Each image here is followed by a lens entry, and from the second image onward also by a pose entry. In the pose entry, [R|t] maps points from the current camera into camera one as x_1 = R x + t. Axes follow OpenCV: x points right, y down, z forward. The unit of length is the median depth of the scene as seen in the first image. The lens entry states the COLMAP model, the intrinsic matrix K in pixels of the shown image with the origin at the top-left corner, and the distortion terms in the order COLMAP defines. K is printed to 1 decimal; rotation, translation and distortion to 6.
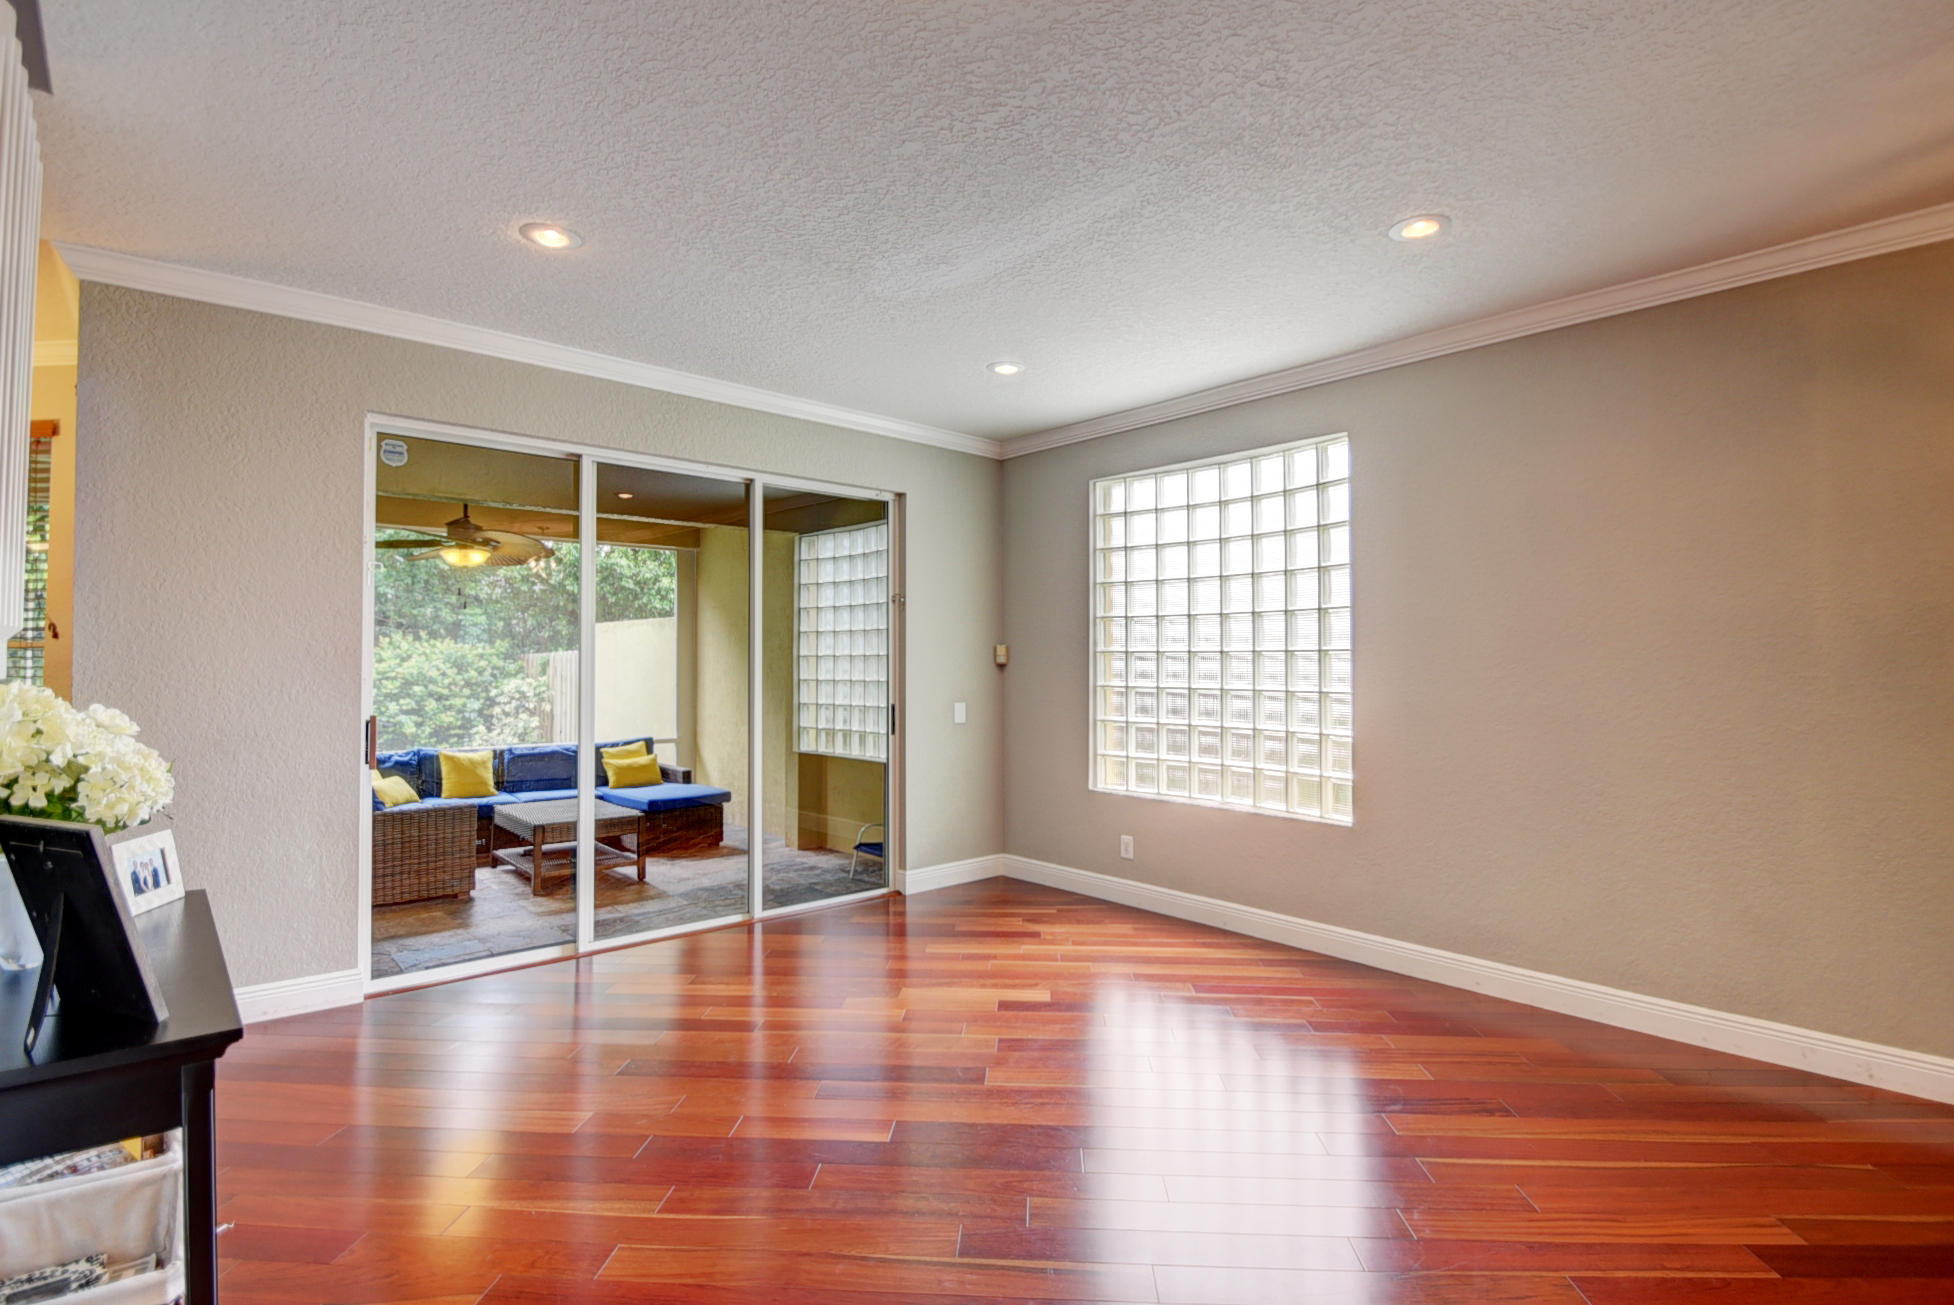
lens RADIAL K [[932.4, 0, 997.8], [0, 932.4, 654.0], [0, 0, 1]] dist [-0.006086, -0.001236]
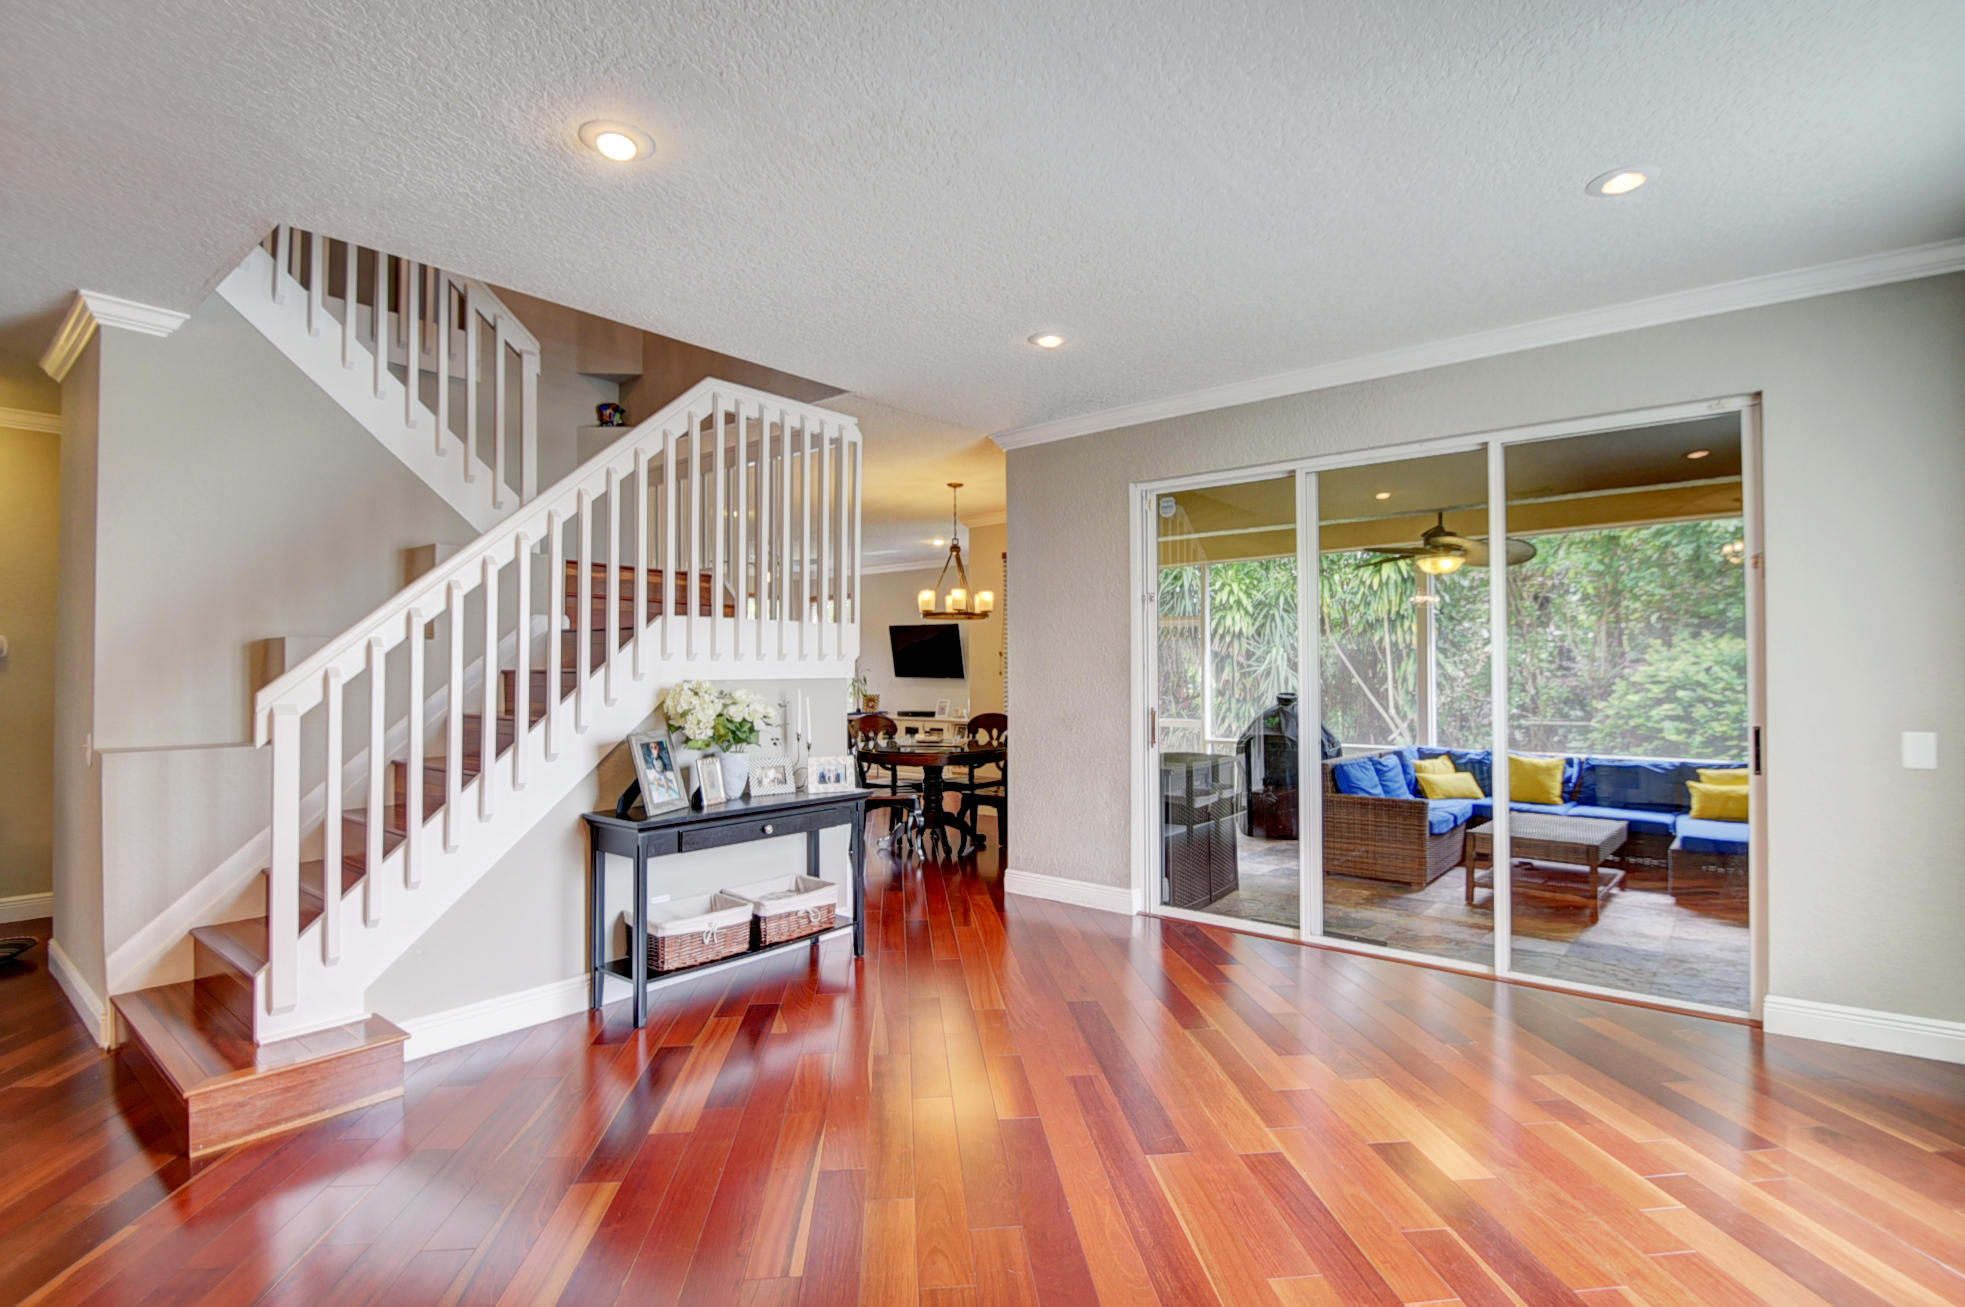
lens RADIAL K [[937.7, 0, 1003.4], [0, 937.7, 655.0], [0, 0, 1]] dist [-0.006086, -0.001236]
pose [[0.150082, -0.020081, -0.988470, 0.287498], [0.017108, 0.999697, -0.017712, 0.005198], [0.988525, -0.014252, 0.150380, 0.263522]]
